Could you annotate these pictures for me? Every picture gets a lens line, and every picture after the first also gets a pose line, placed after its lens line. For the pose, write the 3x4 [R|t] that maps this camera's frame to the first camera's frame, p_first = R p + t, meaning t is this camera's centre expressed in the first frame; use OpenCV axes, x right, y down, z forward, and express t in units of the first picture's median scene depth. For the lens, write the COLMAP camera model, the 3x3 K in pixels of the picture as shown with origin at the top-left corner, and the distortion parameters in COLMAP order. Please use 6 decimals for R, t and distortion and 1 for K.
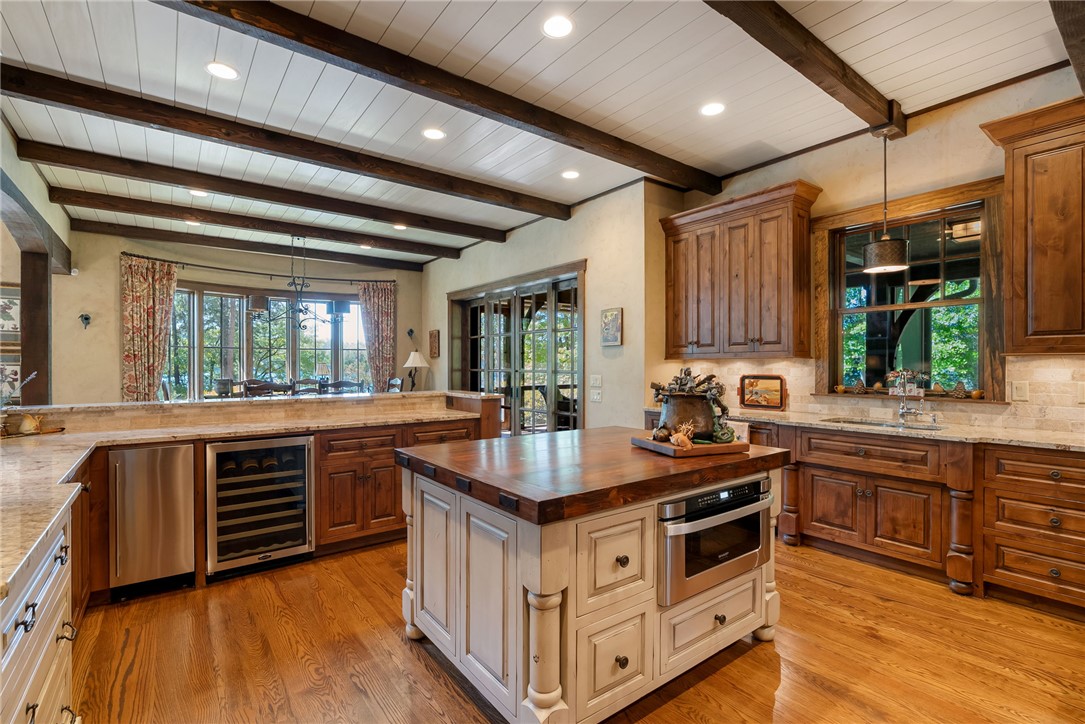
lens RADIAL K [[496.2, 0, 542.5], [0, 496.2, 362.0], [0, 0, 1]] dist [-0.001479, -0.000097]
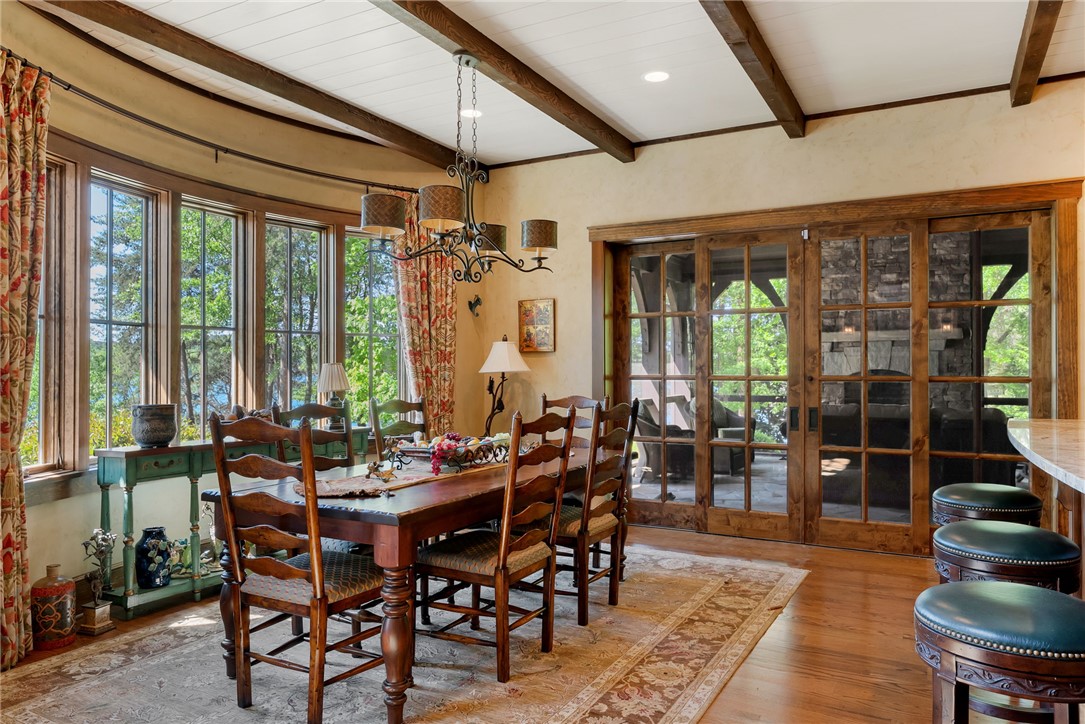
lens RADIAL K [[728.5, 0, 542.5], [0, 728.5, 362.0], [0, 0, 1]] dist [0.008607, 0.002116]
pose [[0.913534, 0.004209, 0.406740, -1.045139], [-0.003707, 0.999991, -0.002021, 0.002653], [-0.406745, 0.000338, 0.913542, 0.641737]]
